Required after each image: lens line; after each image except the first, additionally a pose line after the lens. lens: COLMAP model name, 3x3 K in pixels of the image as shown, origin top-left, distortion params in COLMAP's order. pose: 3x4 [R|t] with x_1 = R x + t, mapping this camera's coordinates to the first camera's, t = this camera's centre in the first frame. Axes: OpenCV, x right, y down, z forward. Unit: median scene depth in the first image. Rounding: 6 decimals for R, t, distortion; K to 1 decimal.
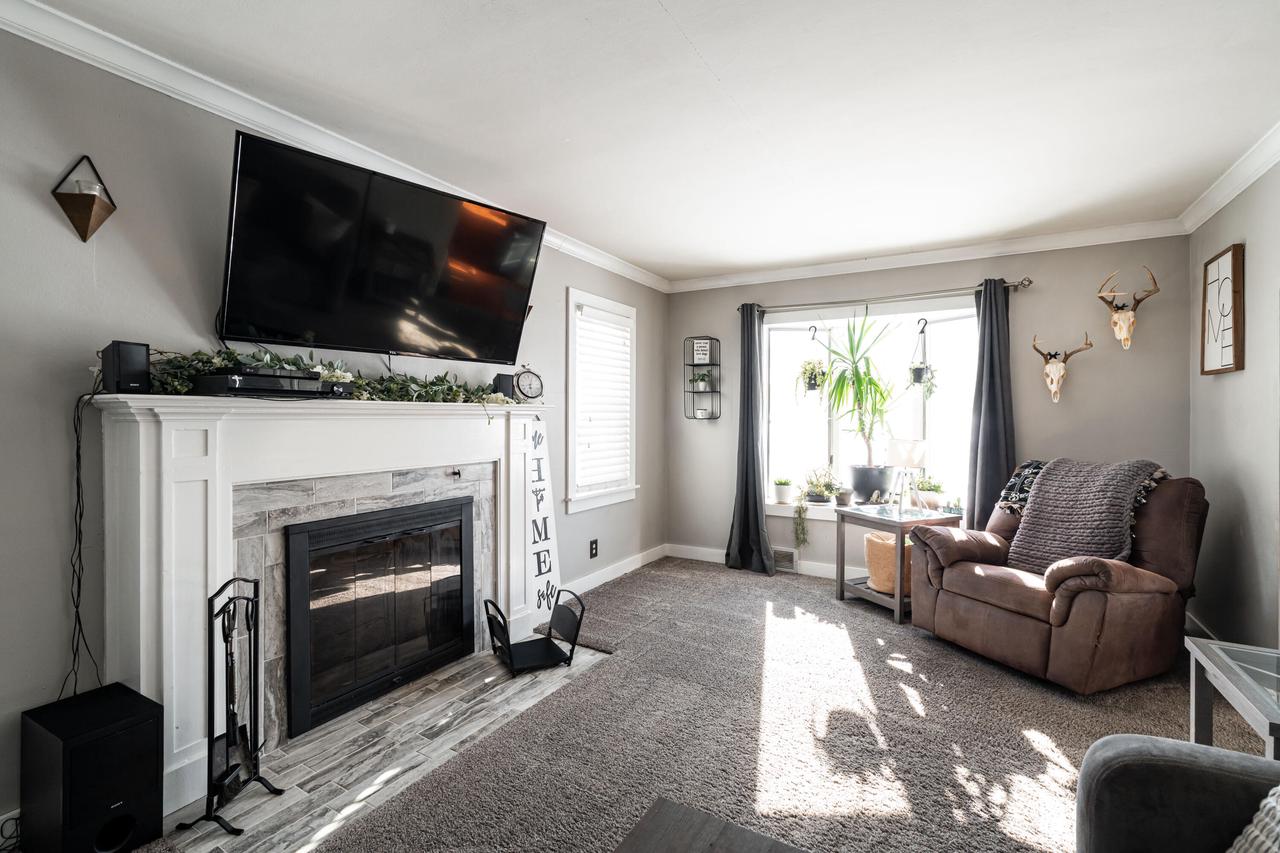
lens RADIAL K [[575.1, 0, 639.1], [0, 575.1, 419.0], [0, 0, 1]] dist [-0.004250, 0.000240]
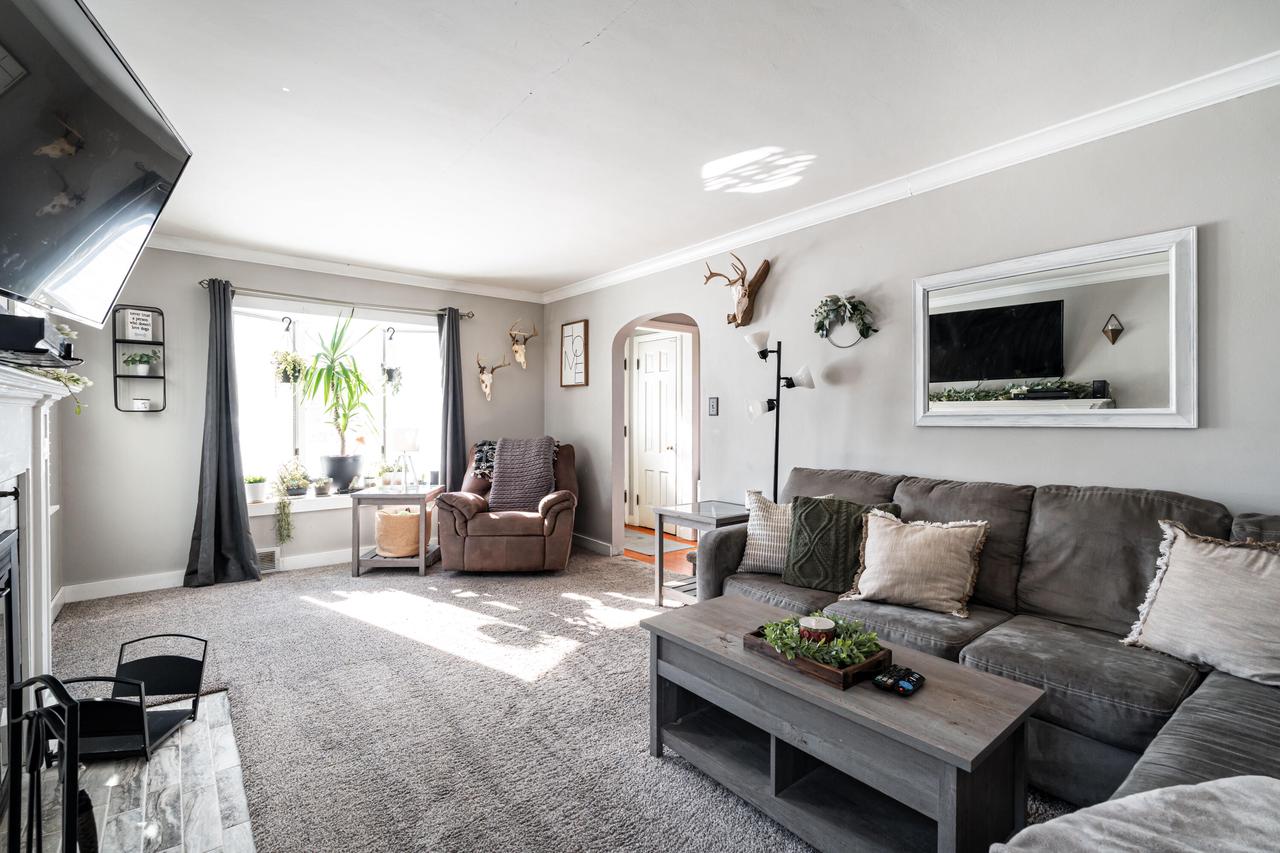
lens RADIAL K [[575.1, 0, 639.1], [0, 575.1, 419.0], [0, 0, 1]] dist [-0.004250, 0.000240]
pose [[0.352039, -0.008419, 0.935948, -0.544757], [0.002499, 0.999964, 0.008055, 0.007920], [-0.935982, -0.000496, 0.352047, 0.125941]]
